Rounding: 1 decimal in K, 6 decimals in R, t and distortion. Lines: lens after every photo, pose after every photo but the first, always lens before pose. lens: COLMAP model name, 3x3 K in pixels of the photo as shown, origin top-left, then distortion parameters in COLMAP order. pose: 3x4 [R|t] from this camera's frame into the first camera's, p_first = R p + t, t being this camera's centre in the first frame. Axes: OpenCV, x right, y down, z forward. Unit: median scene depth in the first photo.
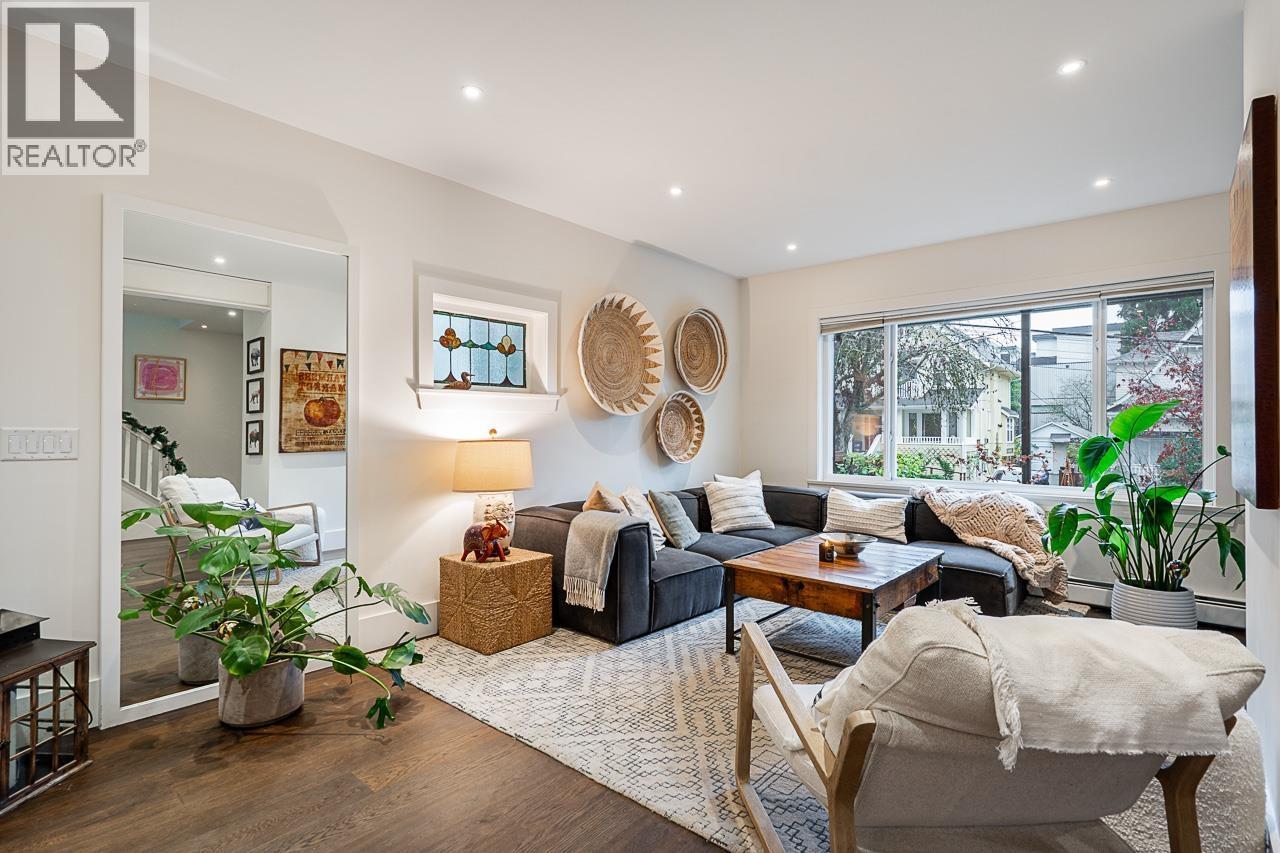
lens RADIAL K [[618.2, 0, 628.5], [0, 618.2, 426.1], [0, 0, 1]] dist [-0.001151, 0.000334]
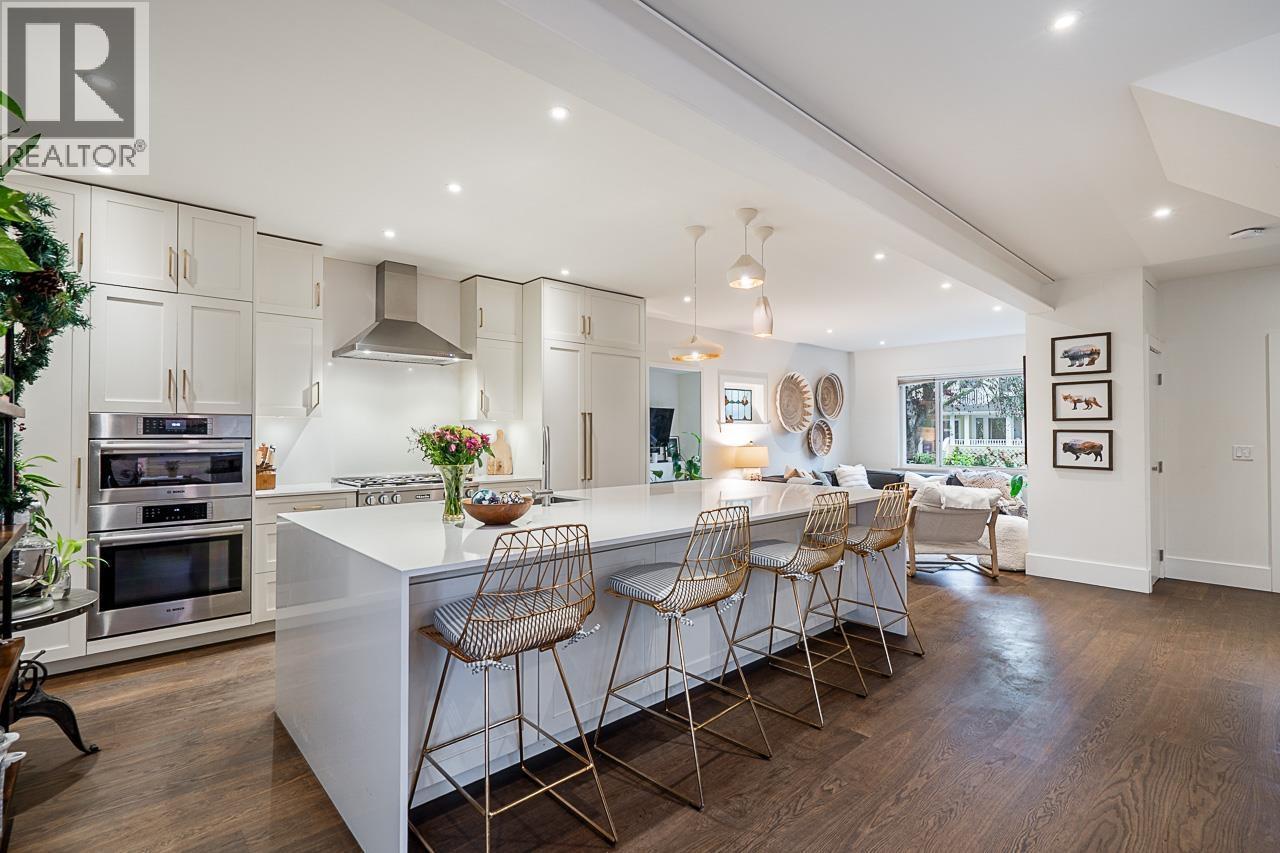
lens RADIAL K [[585.3, 0, 631.2], [0, 585.3, 426.5], [0, 0, 1]] dist [-0.002346, 0.001211]
pose [[0.993172, -0.006094, -0.116503, -0.340081], [0.005537, 0.999972, -0.005105, -0.033973], [0.116531, 0.004425, 0.993177, -1.006693]]
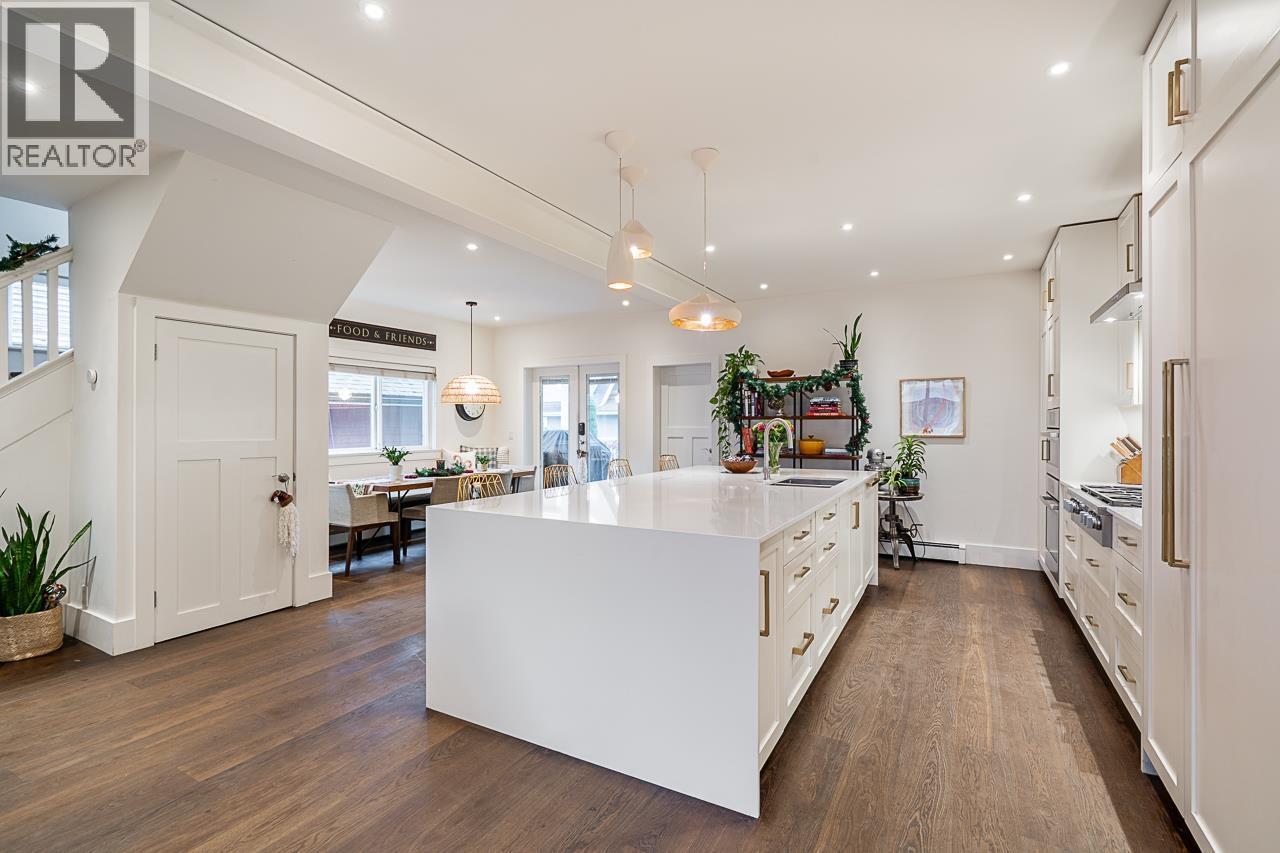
lens RADIAL K [[590.7, 0, 630.0], [0, 590.7, 425.9], [0, 0, 1]] dist [-0.002093, -0.000102]
pose [[-0.978570, -0.003724, -0.205880, -0.116604], [-0.002388, 0.999974, -0.006737, -0.020940], [0.205900, -0.006101, -0.978554, 0.566923]]
